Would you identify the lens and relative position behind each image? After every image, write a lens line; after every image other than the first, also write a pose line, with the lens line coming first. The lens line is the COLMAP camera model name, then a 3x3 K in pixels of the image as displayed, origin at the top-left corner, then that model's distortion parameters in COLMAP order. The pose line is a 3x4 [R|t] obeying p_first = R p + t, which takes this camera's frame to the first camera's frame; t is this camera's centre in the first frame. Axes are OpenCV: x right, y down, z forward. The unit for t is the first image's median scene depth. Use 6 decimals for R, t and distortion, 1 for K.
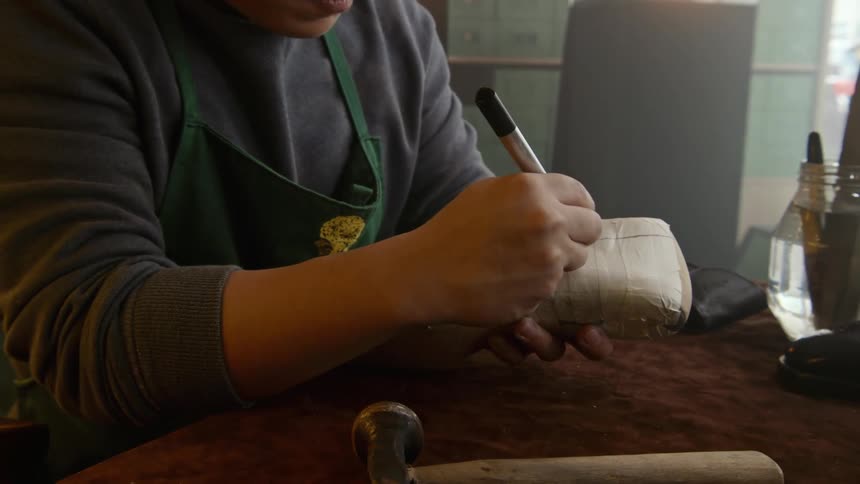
lens RADIAL K [[1299.1, 0, 430.0], [0, 1299.1, 242.0], [0, 0, 1]] dist [0.046724, 0.067769]
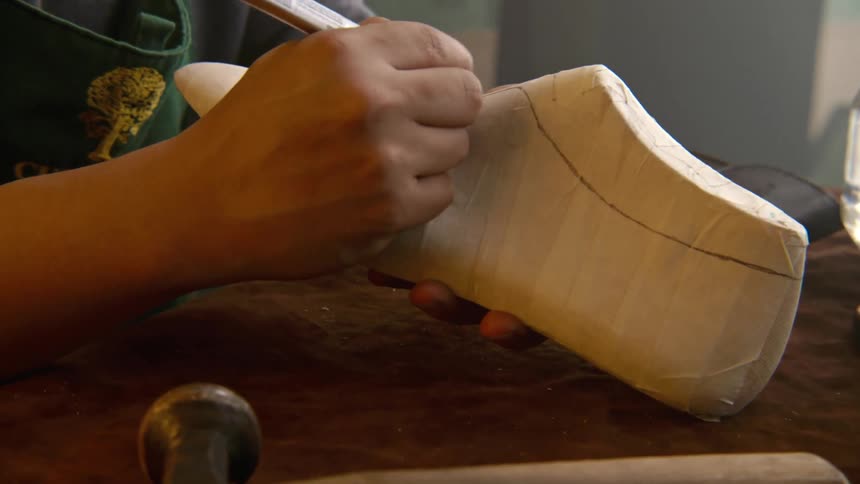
lens RADIAL K [[1299.1, 0, 430.0], [0, 1299.1, 242.0], [0, 0, 1]] dist [0.046724, 0.067769]
pose [[0.974804, -0.012708, 0.222702, -0.065205], [-0.008989, 0.995327, 0.096143, -0.000702], [-0.222883, -0.095722, 0.970134, 0.426368]]
